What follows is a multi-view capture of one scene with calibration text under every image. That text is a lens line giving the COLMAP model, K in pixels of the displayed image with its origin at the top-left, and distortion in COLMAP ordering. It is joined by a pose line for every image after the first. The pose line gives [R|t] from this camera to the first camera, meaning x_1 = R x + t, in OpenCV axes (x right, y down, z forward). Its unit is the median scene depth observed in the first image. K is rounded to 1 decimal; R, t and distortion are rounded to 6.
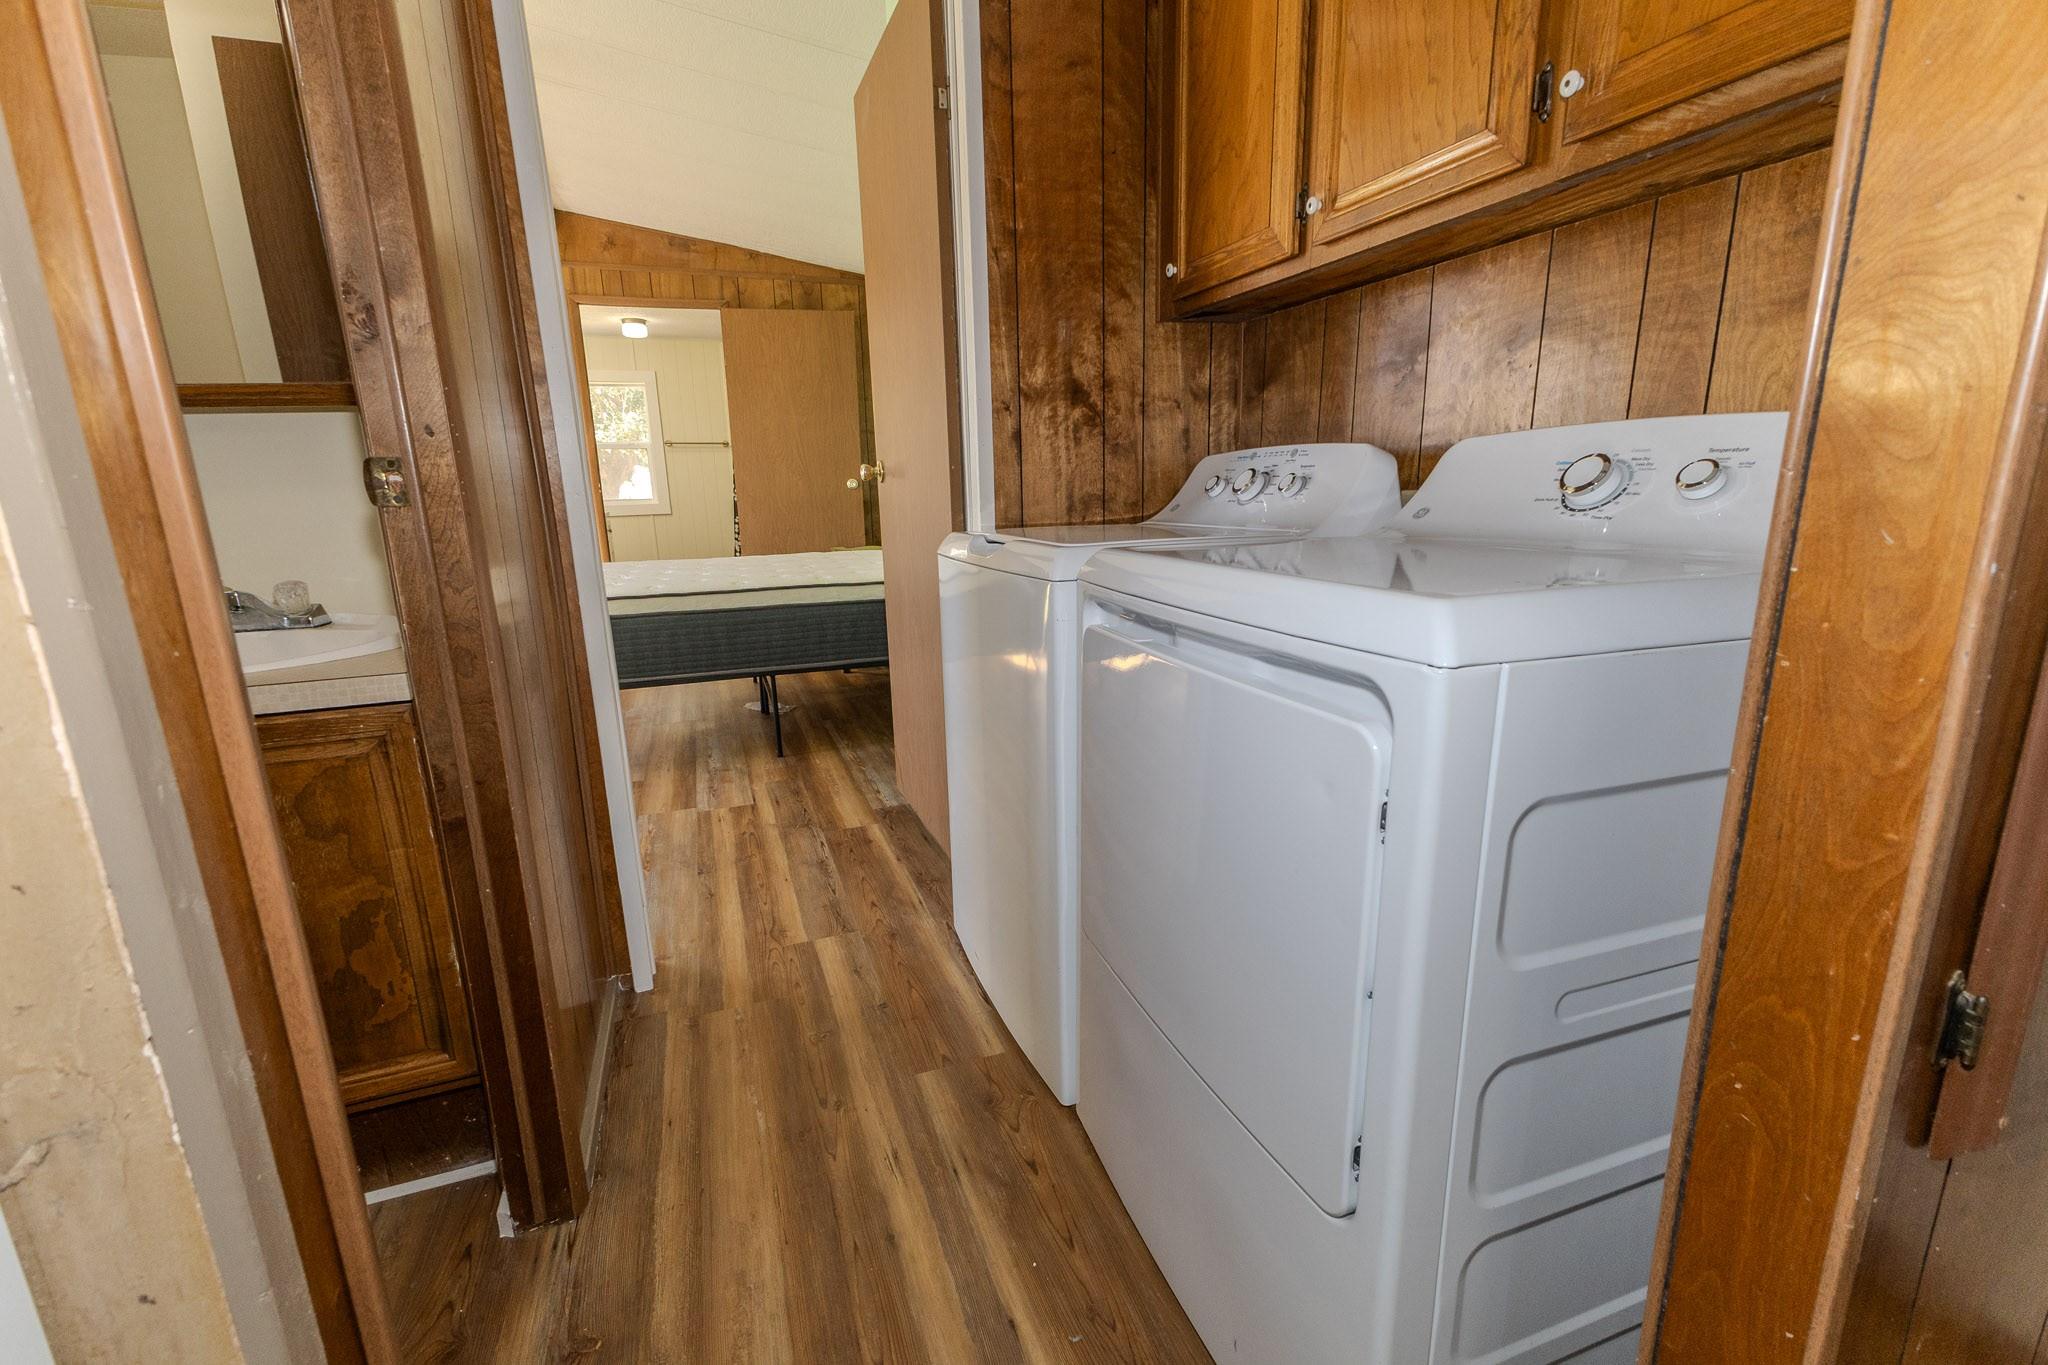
lens RADIAL K [[862.7, 0, 1018.0], [0, 862.7, 672.3], [0, 0, 1]] dist [0.011018, -0.004263]
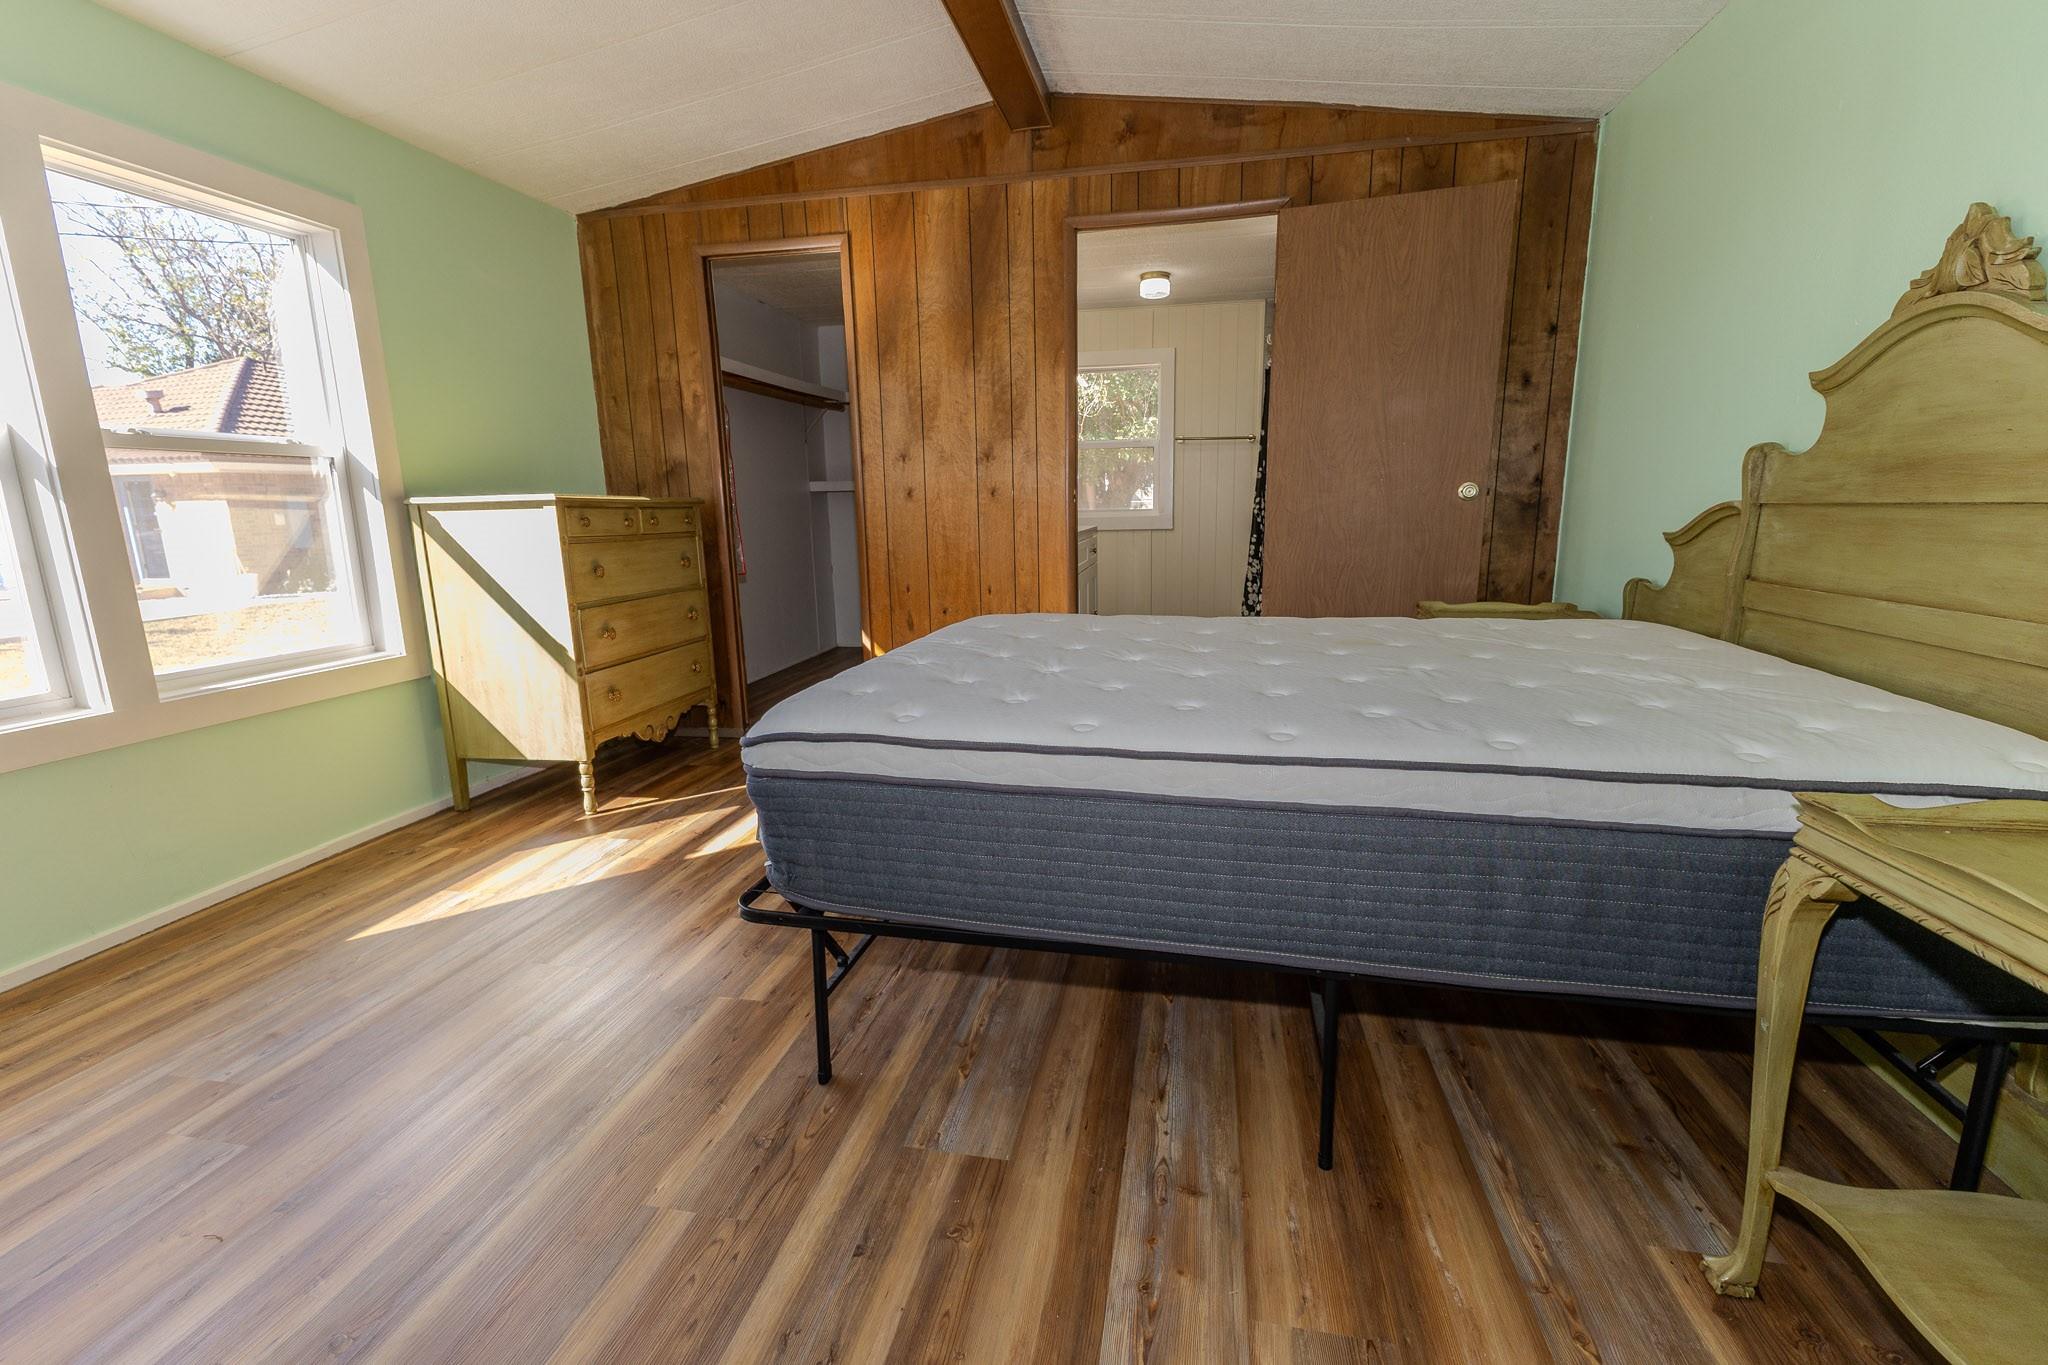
lens RADIAL K [[862.7, 0, 1018.0], [0, 862.7, 672.3], [0, 0, 1]] dist [0.011018, -0.004263]
pose [[0.845459, 0.109124, -0.522773, -0.146792], [-0.114466, 0.993179, 0.022196, -0.084937], [0.521629, 0.041074, 0.852183, 0.399992]]
